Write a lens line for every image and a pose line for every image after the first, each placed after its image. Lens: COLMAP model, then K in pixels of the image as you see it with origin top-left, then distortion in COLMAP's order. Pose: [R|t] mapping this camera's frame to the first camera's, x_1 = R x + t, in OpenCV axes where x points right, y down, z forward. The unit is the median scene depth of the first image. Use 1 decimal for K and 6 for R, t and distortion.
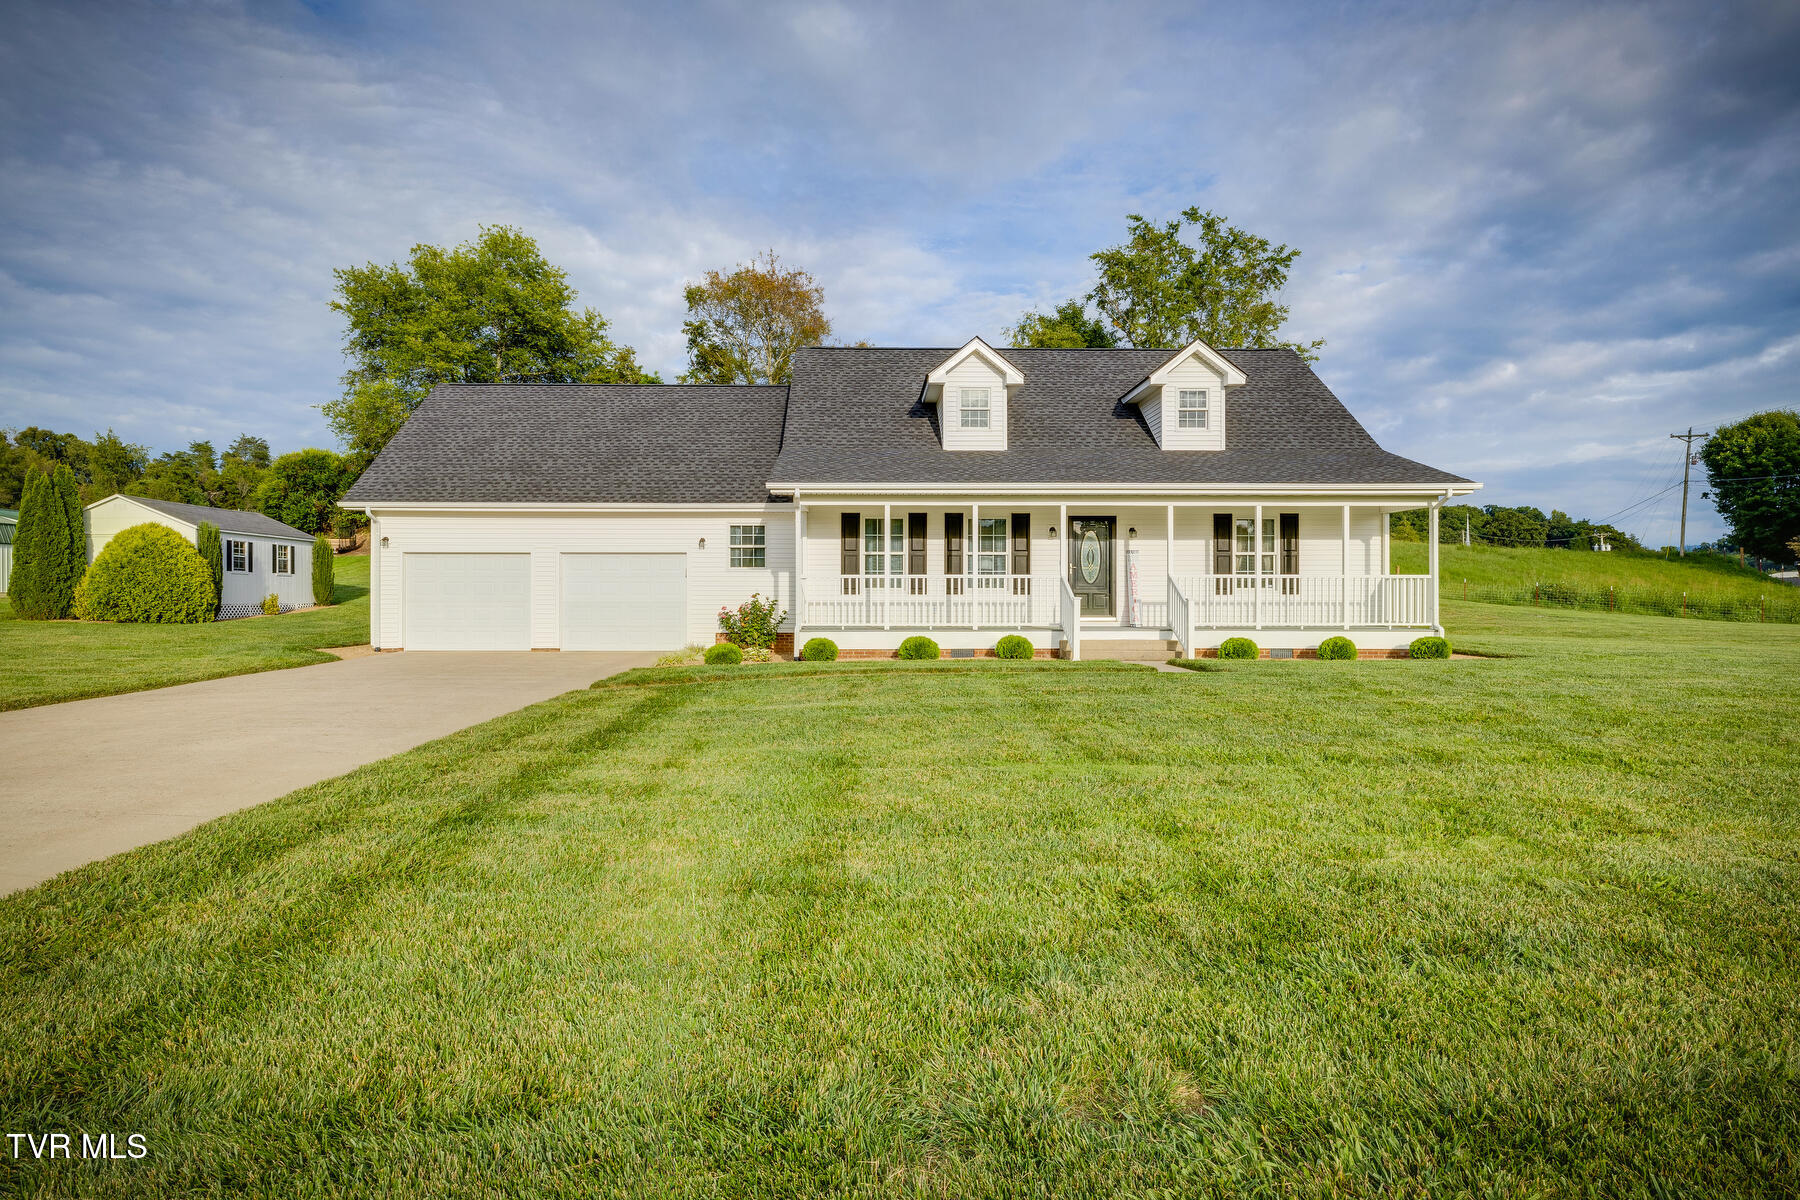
lens RADIAL K [[886.9, 0, 900.5], [0, 886.9, 552.2], [0, 0, 1]] dist [0.029259, 0.000106]
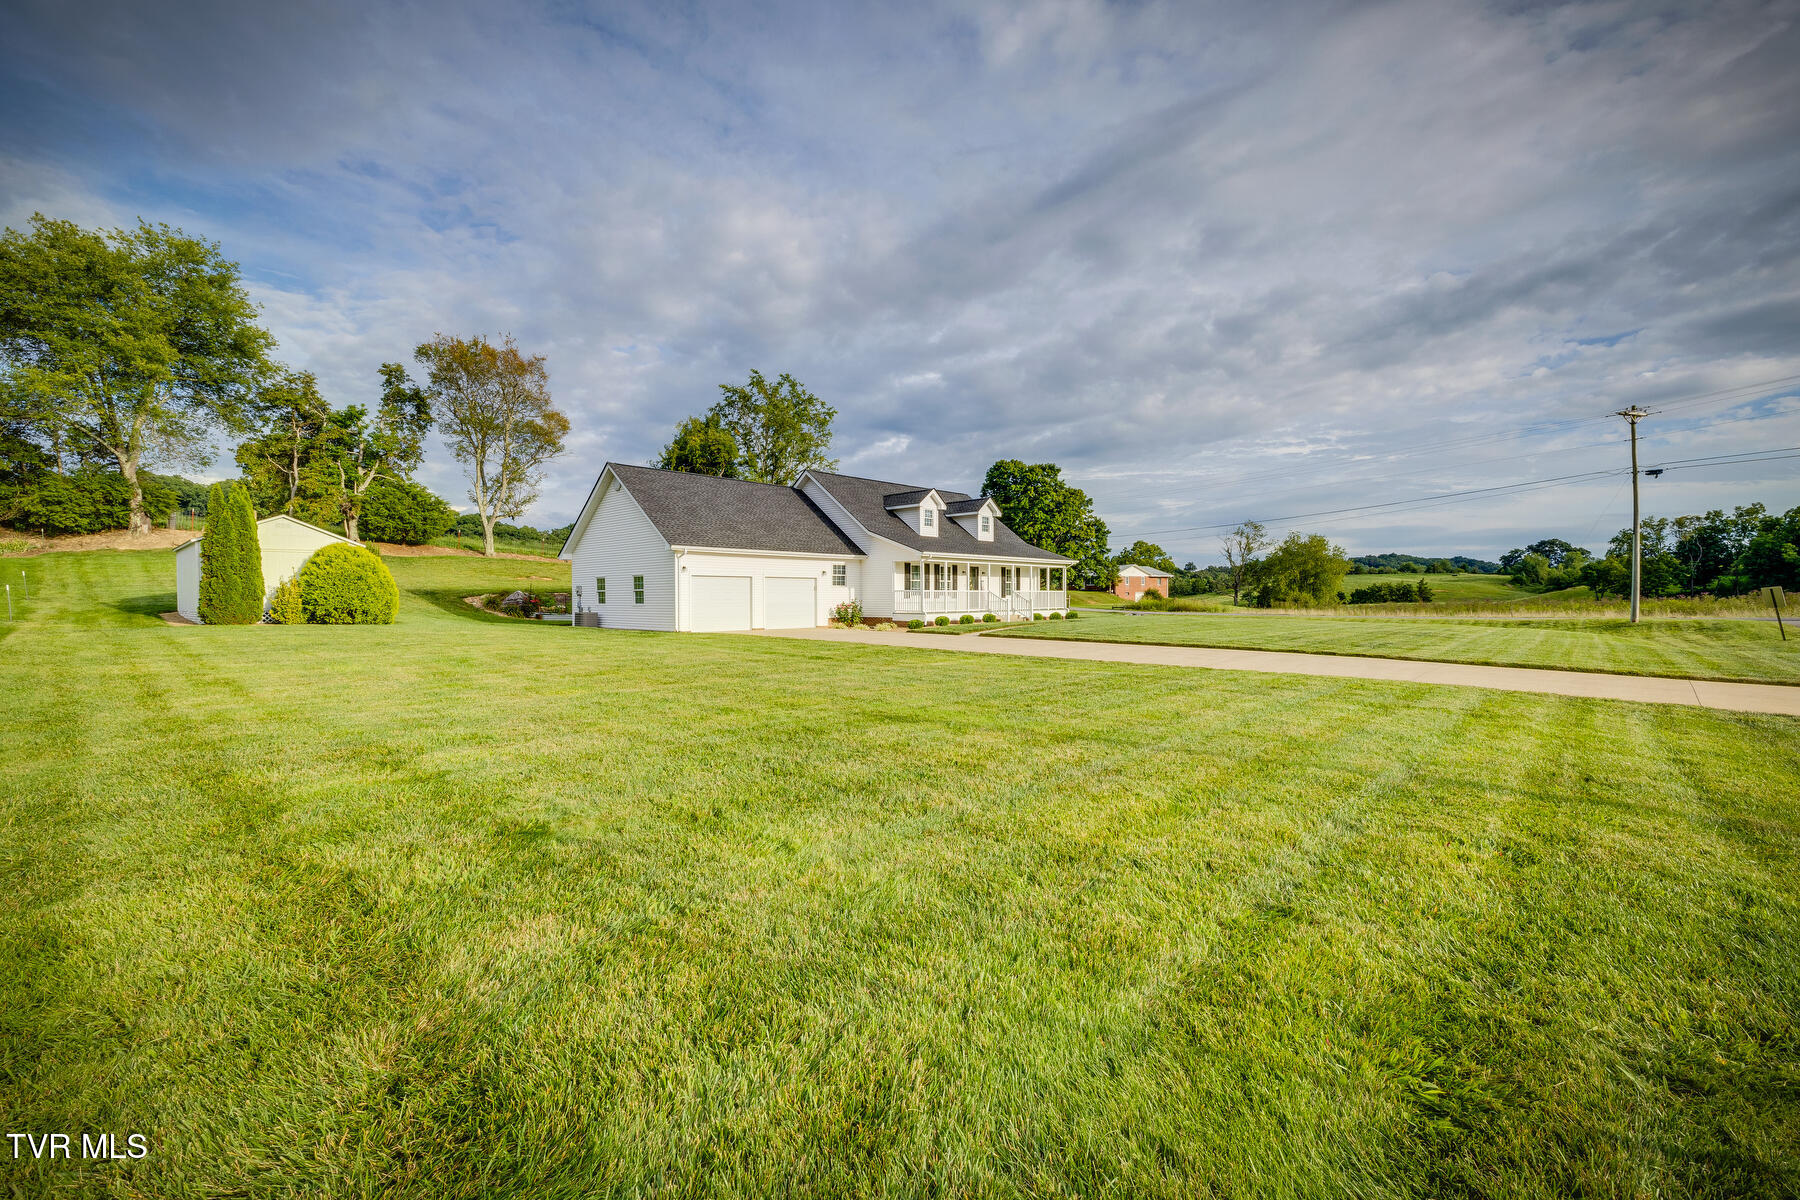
lens RADIAL K [[758.0, 0, 904.2], [0, 758.0, 582.4], [0, 0, 1]] dist [0.002617, 0.000387]
pose [[0.683972, 0.011908, 0.729411, -1.484424], [-0.018452, 0.999829, 0.000980, 0.005908], [-0.729275, -0.014129, 0.684075, -0.387251]]
